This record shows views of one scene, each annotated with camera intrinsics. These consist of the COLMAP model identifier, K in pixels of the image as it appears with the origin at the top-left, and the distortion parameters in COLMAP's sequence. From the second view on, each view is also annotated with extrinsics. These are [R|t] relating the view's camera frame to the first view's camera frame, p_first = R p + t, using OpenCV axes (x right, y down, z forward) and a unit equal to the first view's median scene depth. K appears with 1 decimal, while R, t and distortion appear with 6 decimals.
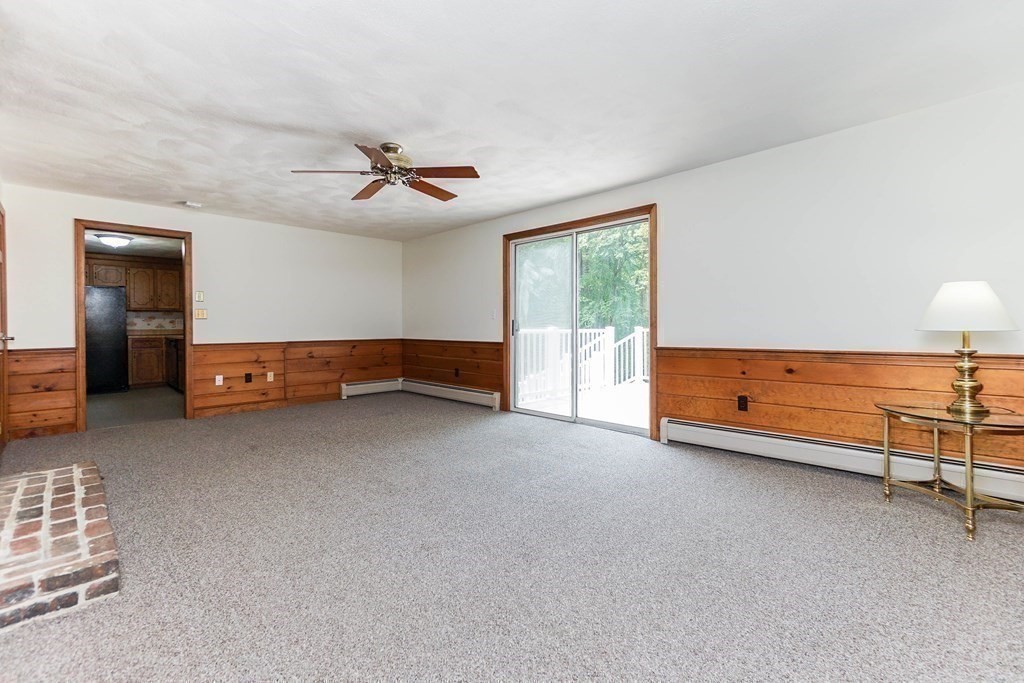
lens RADIAL K [[441.6, 0, 508.8], [0, 441.6, 340.0], [0, 0, 1]] dist [-0.000580, 0.012008]
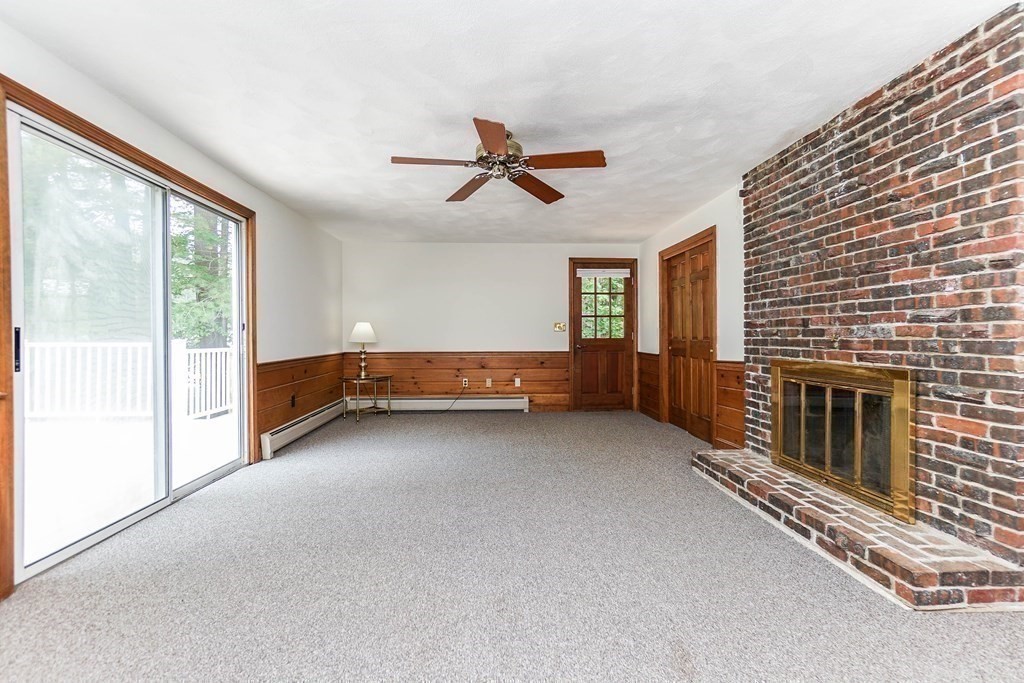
lens RADIAL K [[441.6, 0, 508.8], [0, 441.6, 340.0], [0, 0, 1]] dist [-0.000580, 0.012008]
pose [[-0.743430, 0.004357, 0.668799, -1.190305], [0.027587, 0.999328, 0.024155, -0.071302], [-0.668244, 0.036408, -0.743050, 2.259898]]
